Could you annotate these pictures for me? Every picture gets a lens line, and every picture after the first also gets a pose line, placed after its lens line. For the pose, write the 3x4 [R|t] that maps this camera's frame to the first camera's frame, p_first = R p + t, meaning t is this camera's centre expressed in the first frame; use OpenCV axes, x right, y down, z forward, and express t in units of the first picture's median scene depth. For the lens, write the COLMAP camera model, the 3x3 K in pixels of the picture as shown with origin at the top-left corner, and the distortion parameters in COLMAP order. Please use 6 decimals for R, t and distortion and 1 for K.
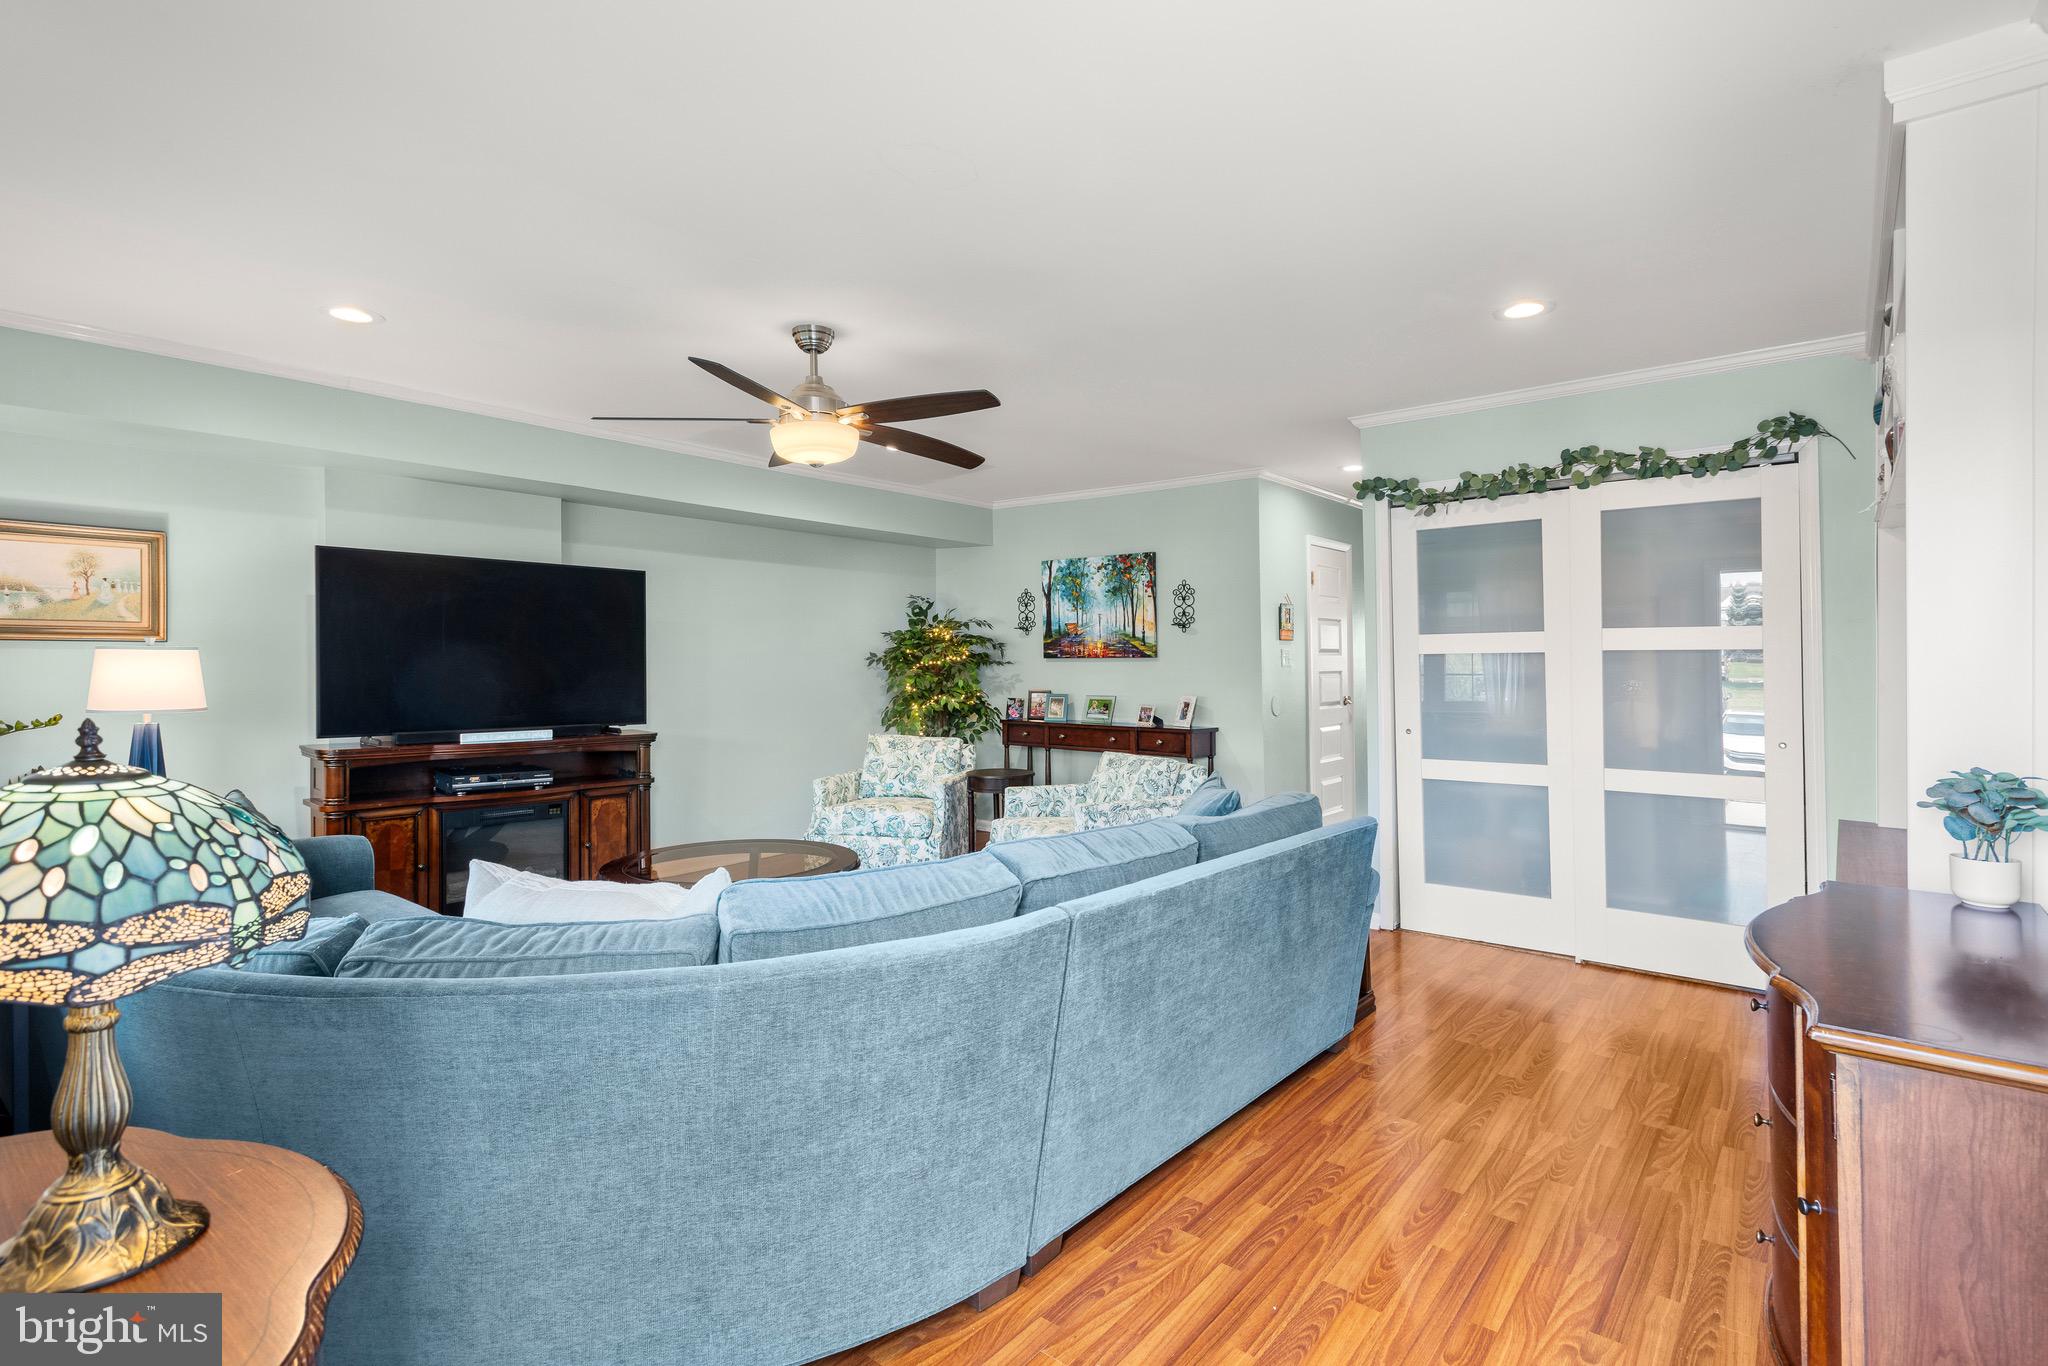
lens RADIAL K [[965.8, 0, 1022.5], [0, 965.8, 684.8], [0, 0, 1]] dist [0.014643, -0.000555]
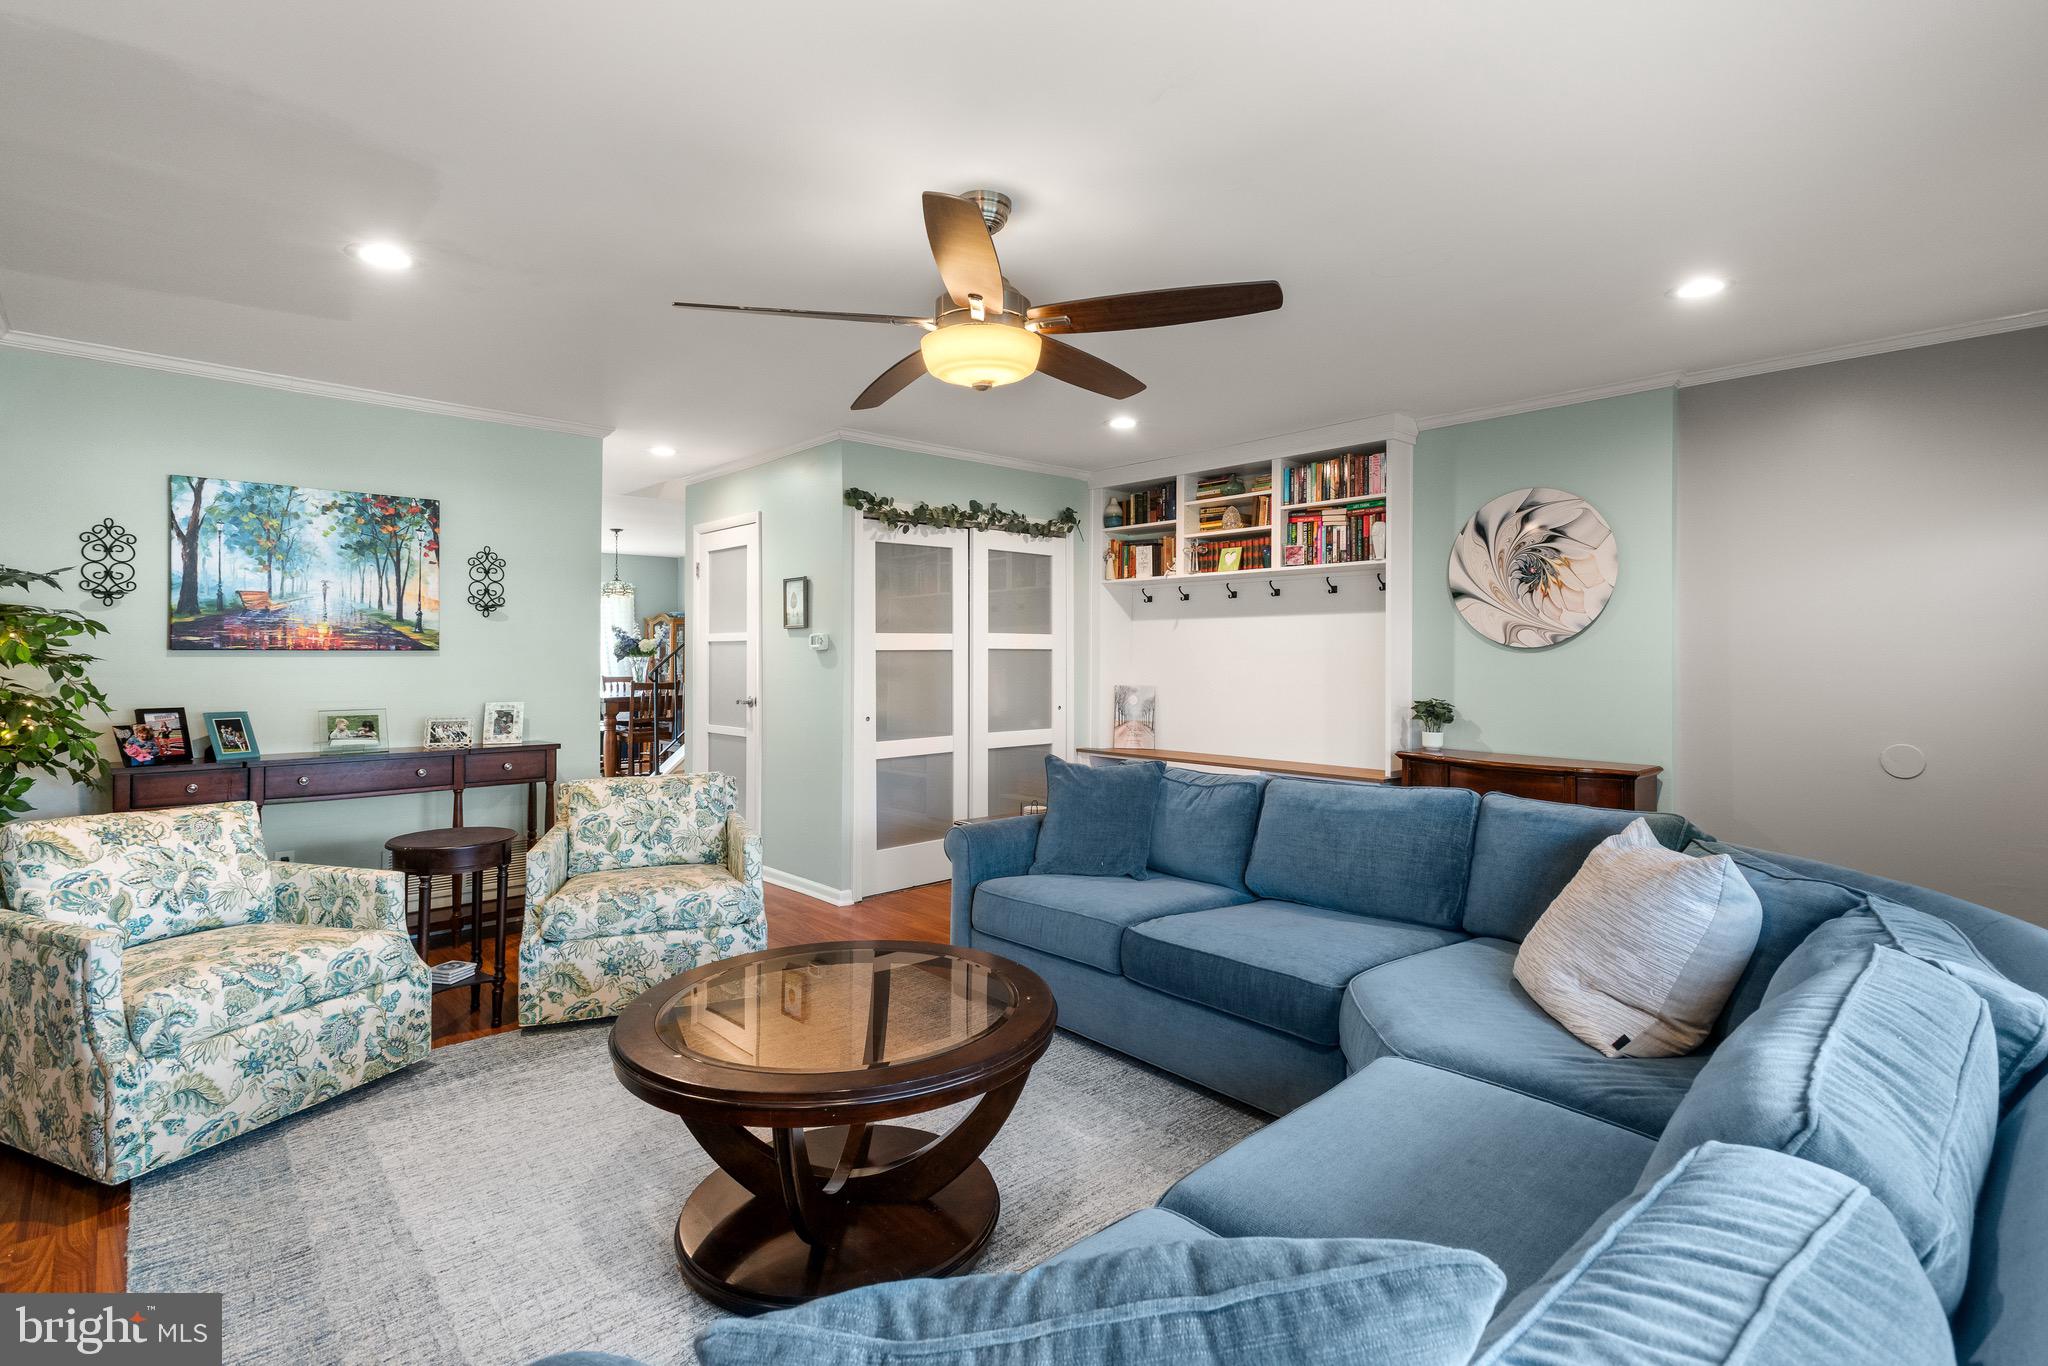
lens RADIAL K [[1004.4, 0, 1064.5], [0, 1004.4, 651.8], [0, 0, 1]] dist [0.051268, 0.000009]
pose [[0.152104, 0.002635, 0.988361, -0.535185], [0.020084, 0.999782, -0.005756, -0.014149], [-0.988160, 0.020726, 0.152018, 0.442896]]
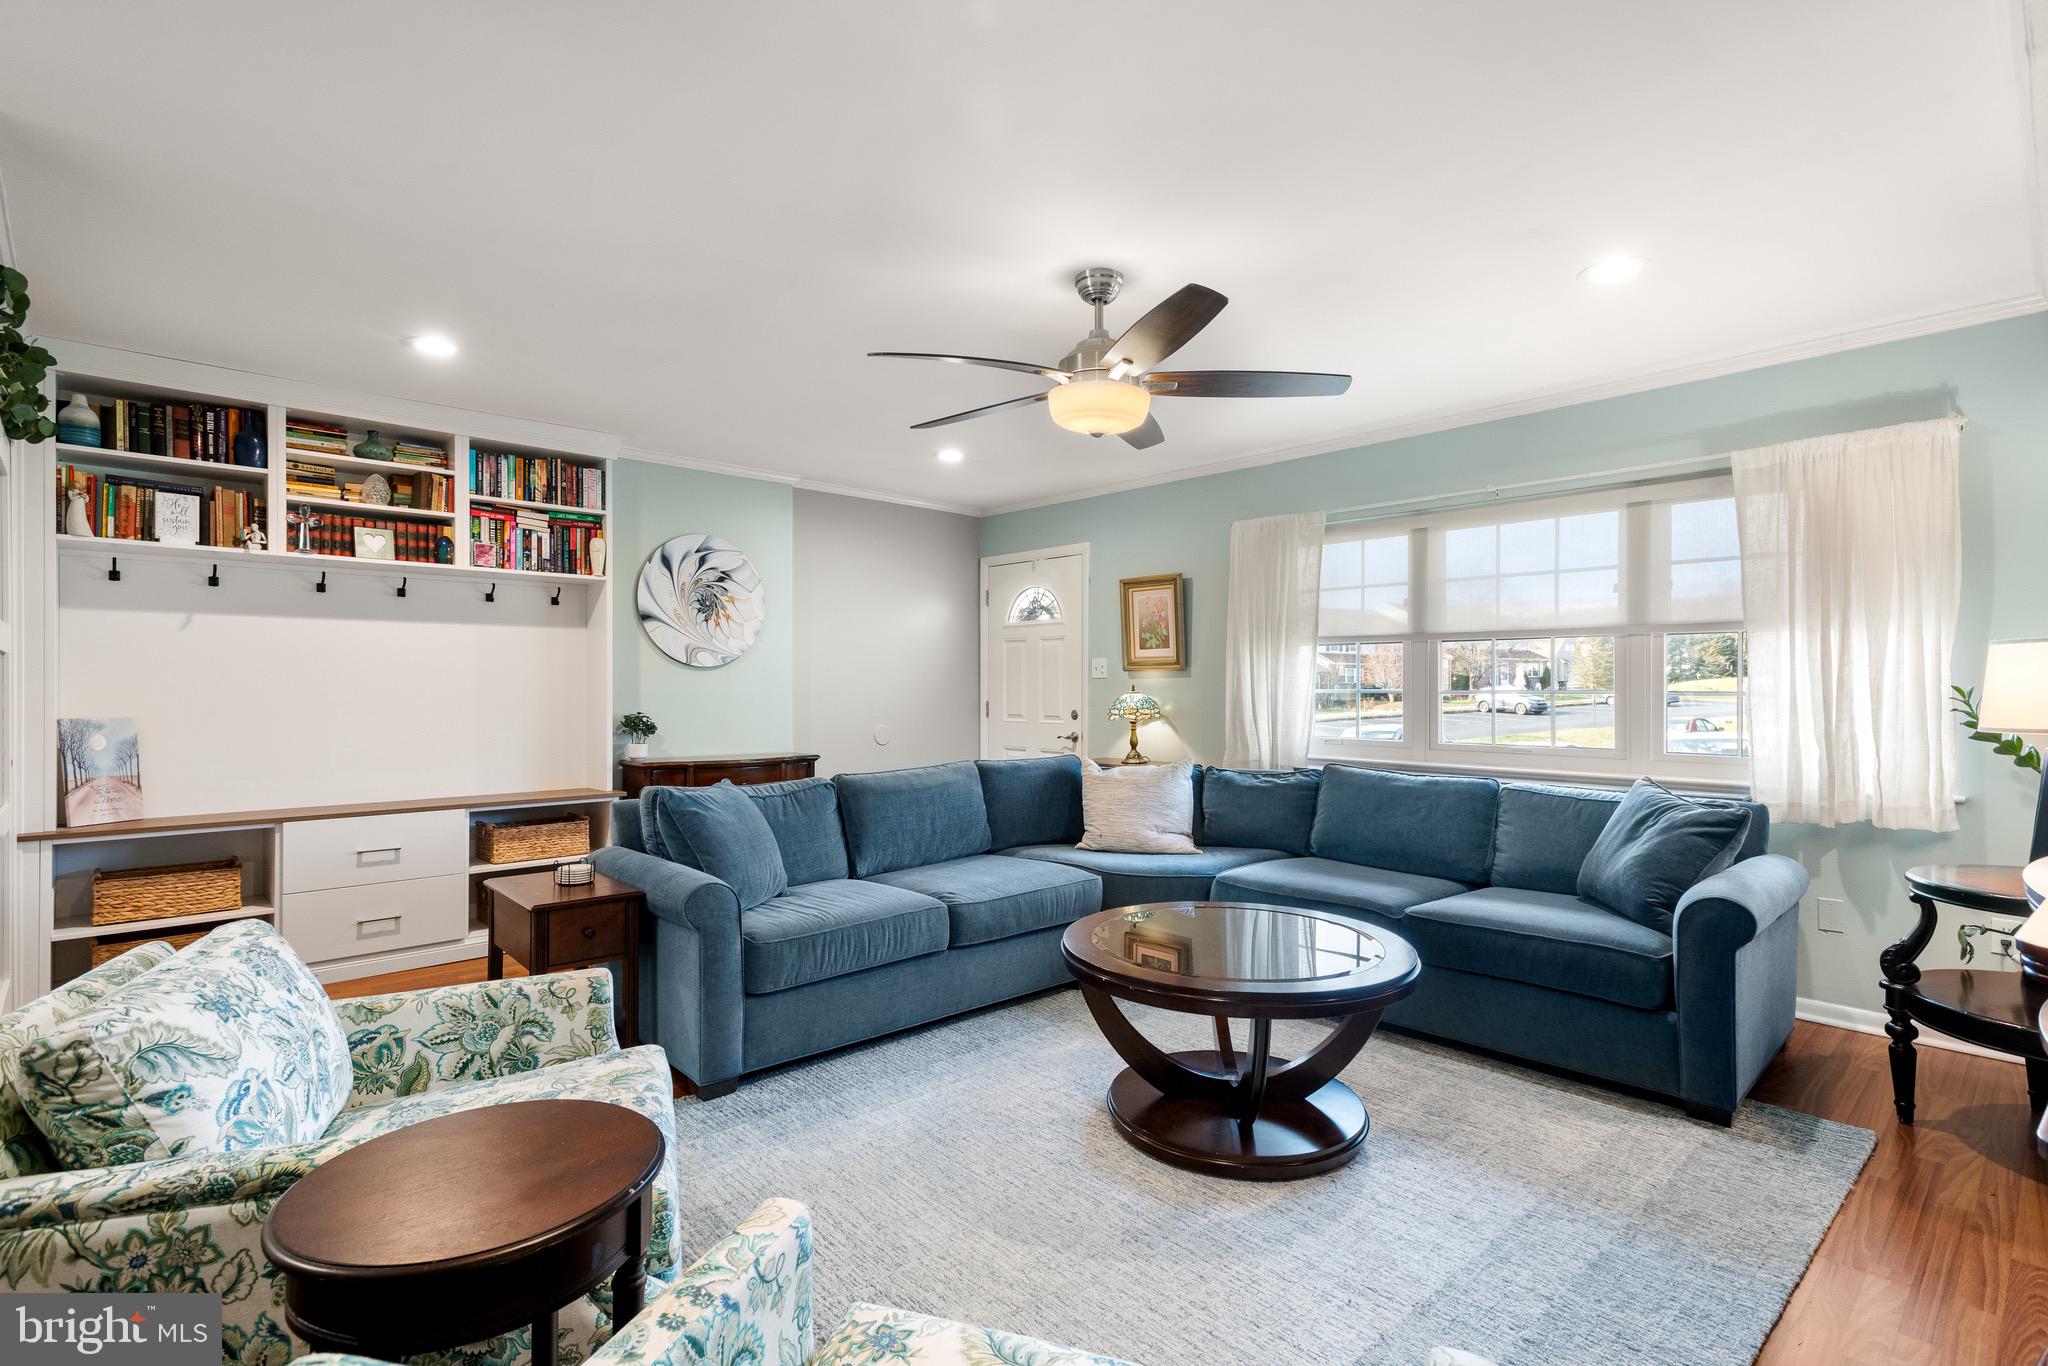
lens RADIAL K [[965.8, 0, 1022.5], [0, 965.8, 684.8], [0, 0, 1]] dist [0.014643, -0.000555]
pose [[-0.986286, 0.001838, 0.165032, -0.159557], [0.004836, 0.999831, 0.017760, -0.012496], [-0.164972, 0.018315, -0.986128, 1.026013]]
